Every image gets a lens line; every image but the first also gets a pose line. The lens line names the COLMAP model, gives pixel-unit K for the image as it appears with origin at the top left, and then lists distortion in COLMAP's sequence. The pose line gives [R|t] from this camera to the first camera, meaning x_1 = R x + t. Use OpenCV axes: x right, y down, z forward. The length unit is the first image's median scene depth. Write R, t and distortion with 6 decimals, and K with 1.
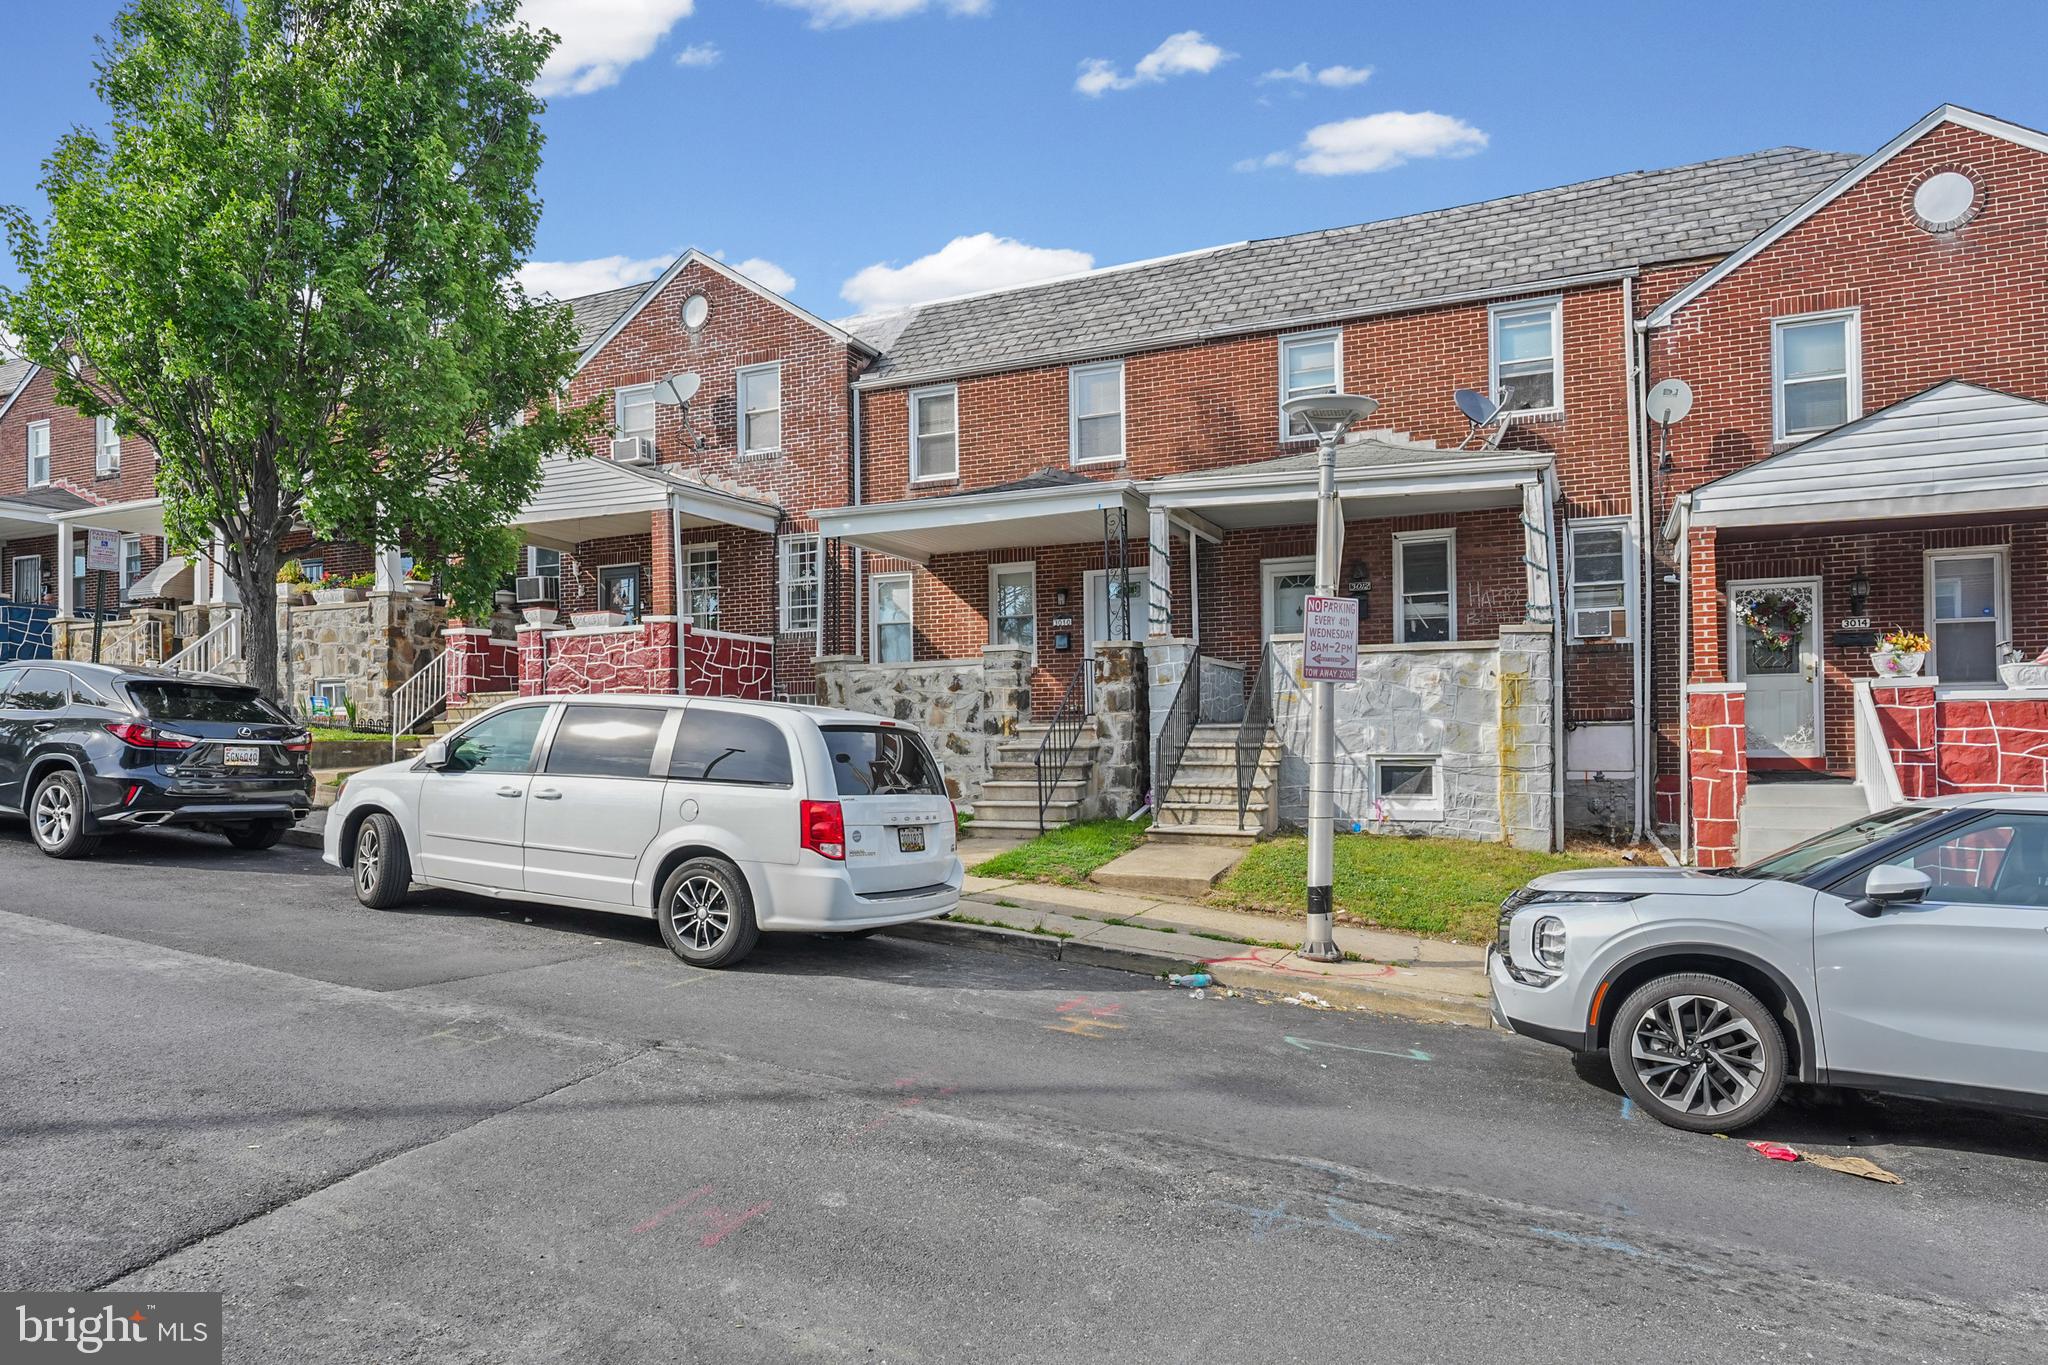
lens RADIAL K [[1224.7, 0, 1016.5], [0, 1224.7, 683.7], [0, 0, 1]] dist [-0.004615, 0.001837]
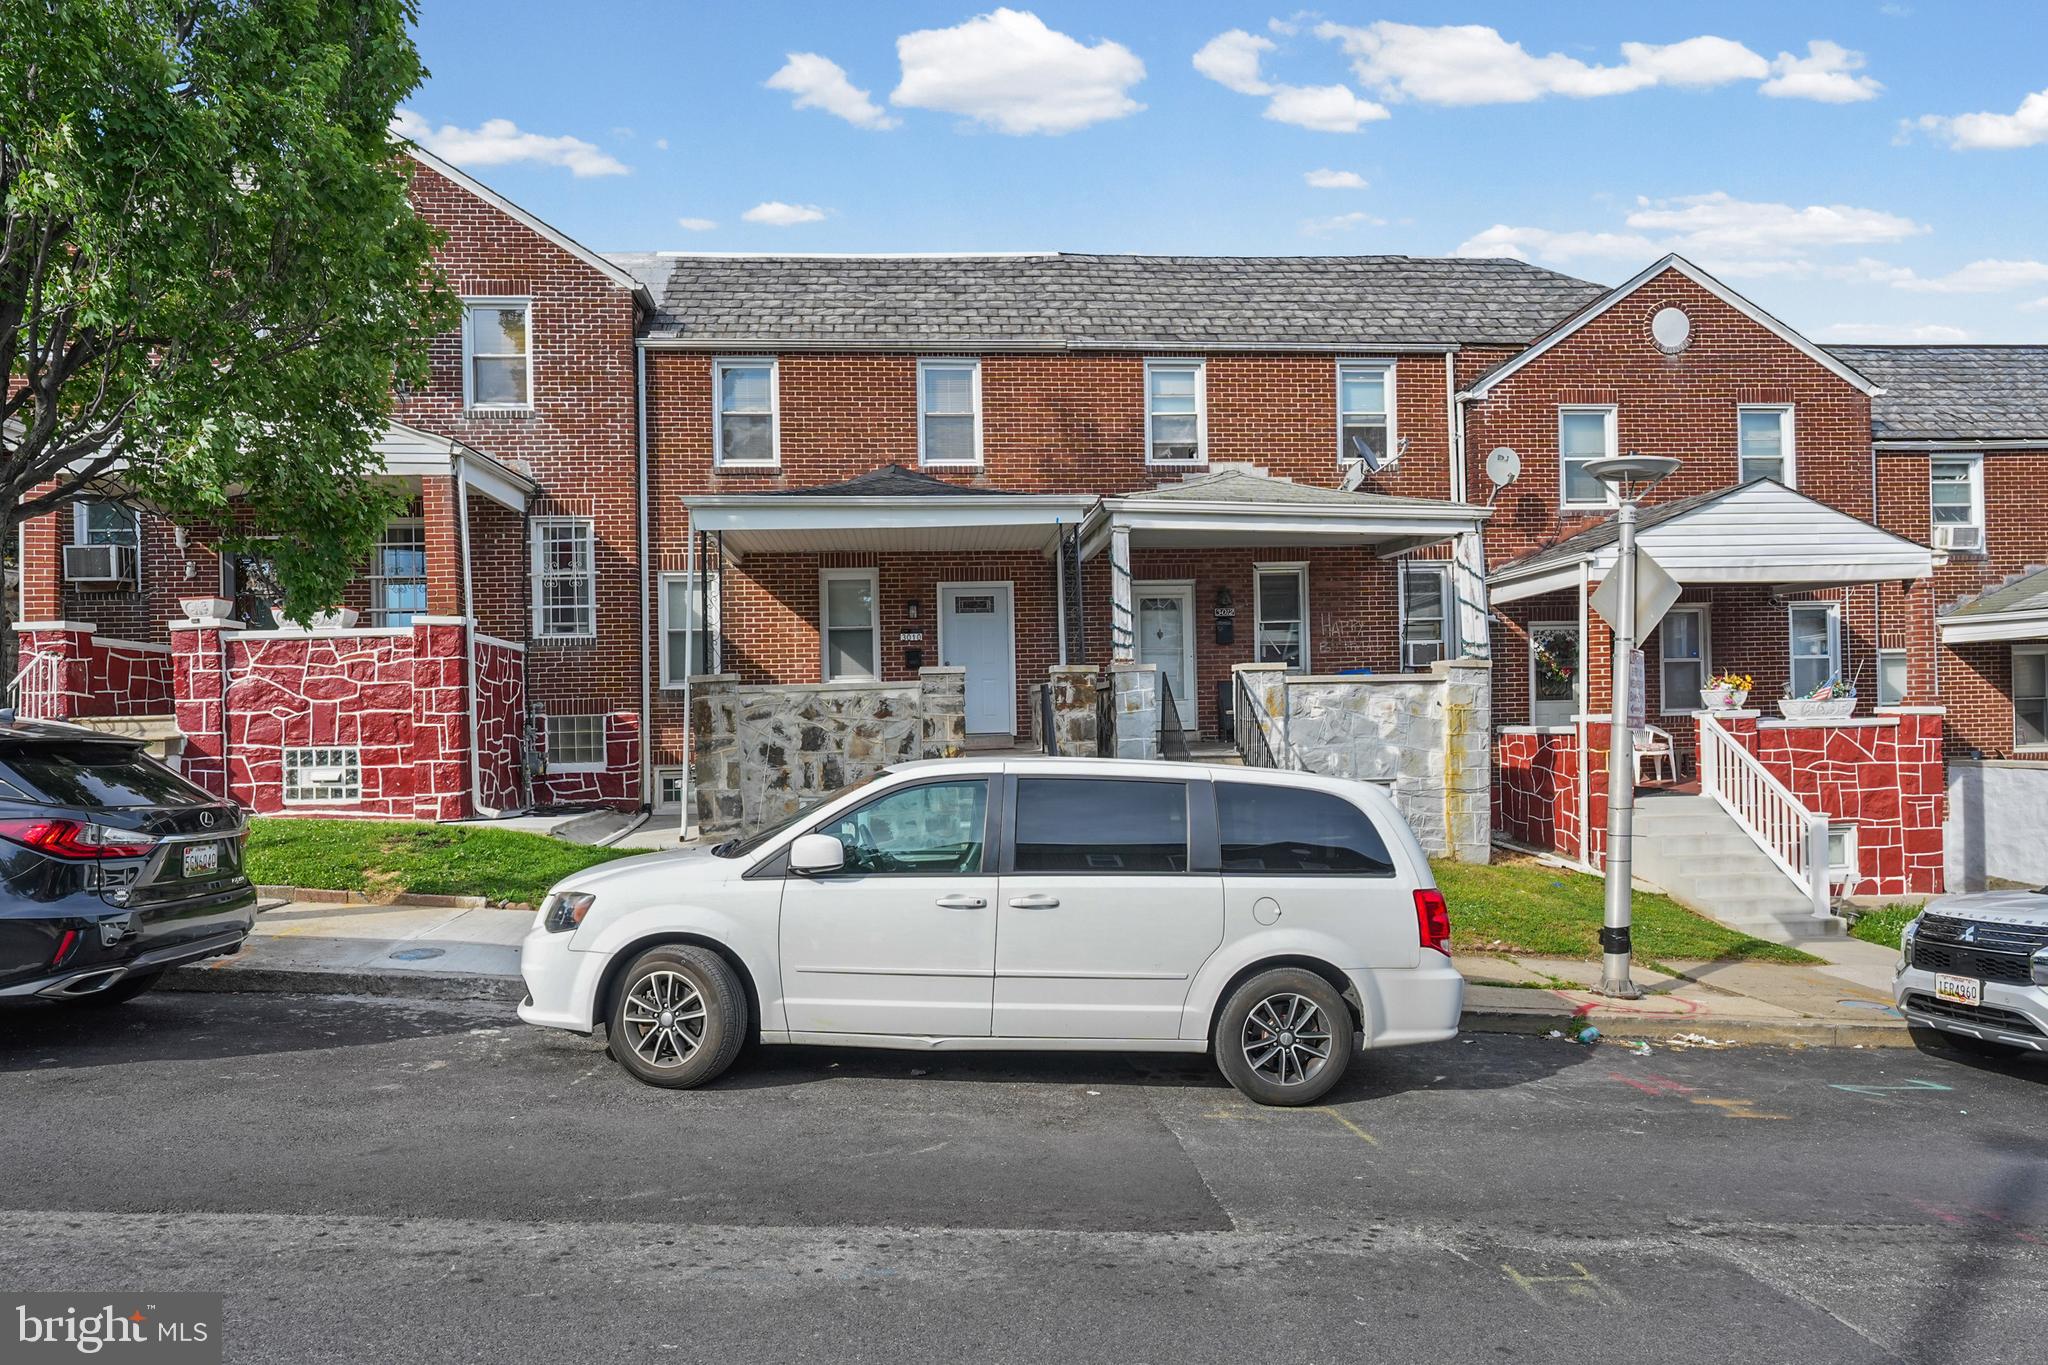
lens RADIAL K [[1224.7, 0, 1022.6], [0, 1224.7, 682.1], [0, 0, 1]] dist [-0.004615, 0.001837]
pose [[0.872531, 0.006438, 0.488516, -0.392390], [-0.008741, 0.999959, 0.002434, -0.022631], [-0.488480, -0.006394, 0.872551, 0.189911]]
